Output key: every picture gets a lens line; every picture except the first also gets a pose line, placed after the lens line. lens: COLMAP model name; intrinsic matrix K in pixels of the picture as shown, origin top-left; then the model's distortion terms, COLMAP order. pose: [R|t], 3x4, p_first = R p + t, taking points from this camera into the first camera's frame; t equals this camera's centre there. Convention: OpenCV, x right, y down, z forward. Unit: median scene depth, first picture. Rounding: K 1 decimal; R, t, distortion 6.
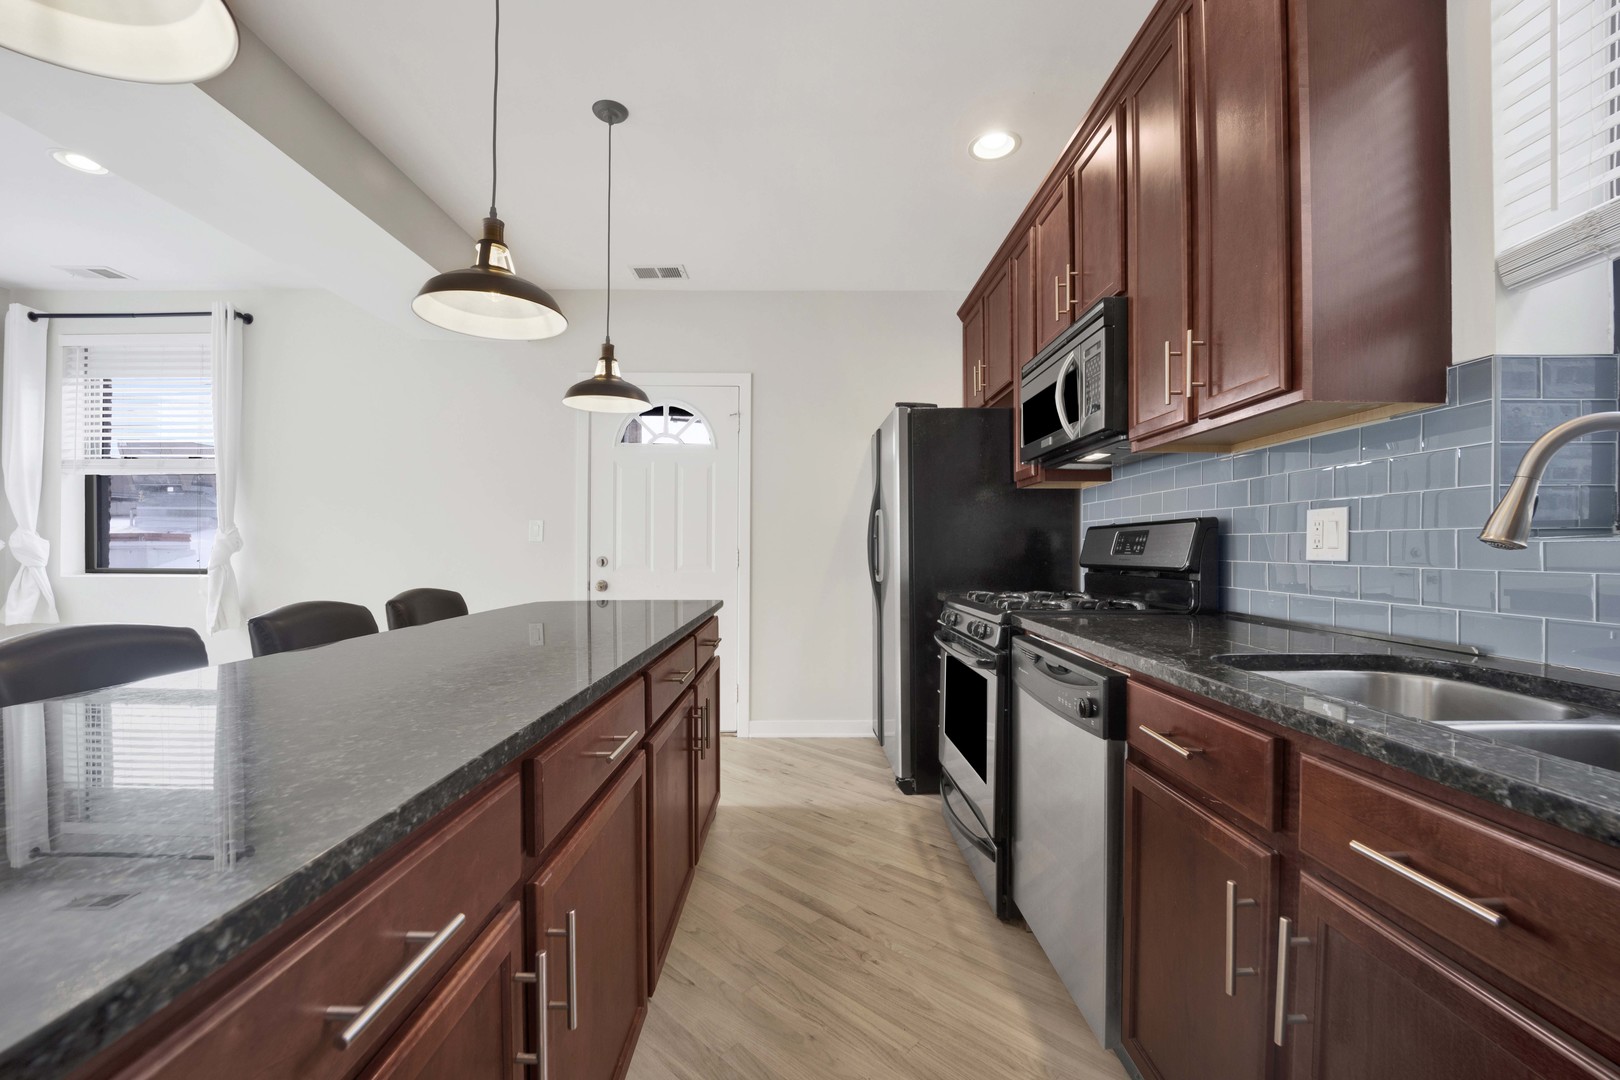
lens RADIAL K [[688.9, 0, 826.6], [0, 688.9, 547.8], [0, 0, 1]] dist [-0.018910, 0.001156]
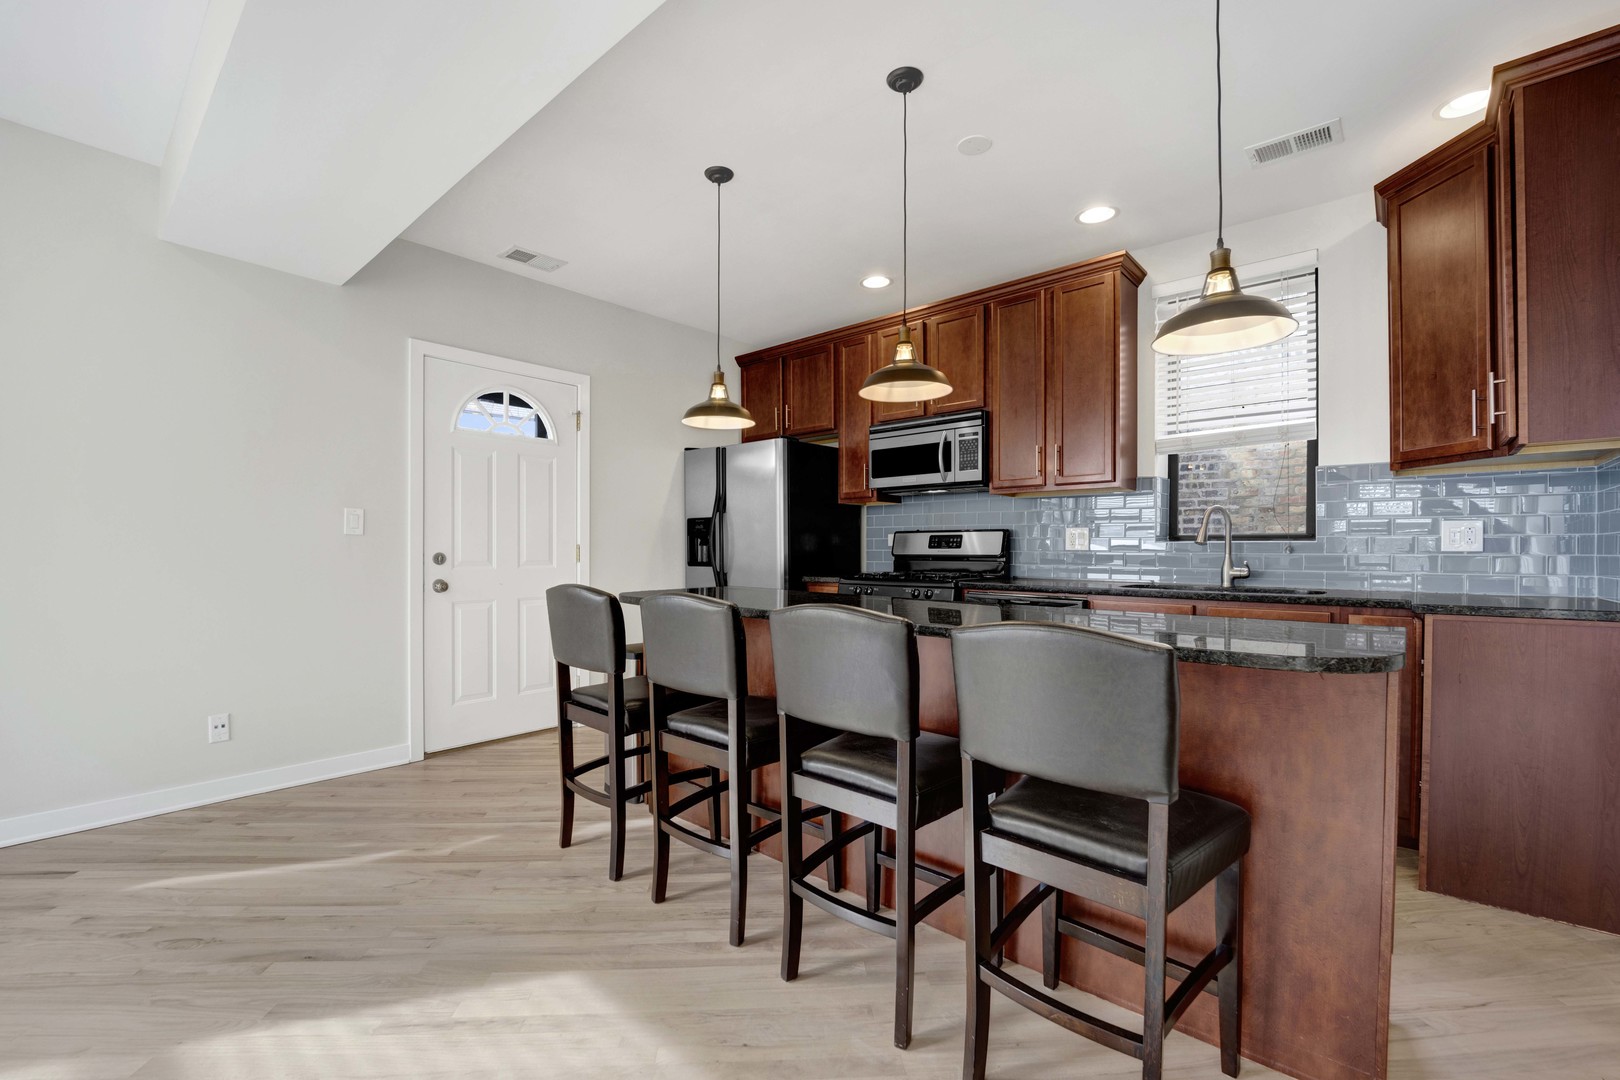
lens RADIAL K [[688.9, 0, 811.6], [0, 688.9, 556.4], [0, 0, 1]] dist [-0.018910, 0.001156]
pose [[0.680895, -0.020241, 0.732102, -0.992415], [-0.000565, 0.999603, 0.028162, -0.012810], [-0.732381, -0.019590, 0.680613, 0.036709]]
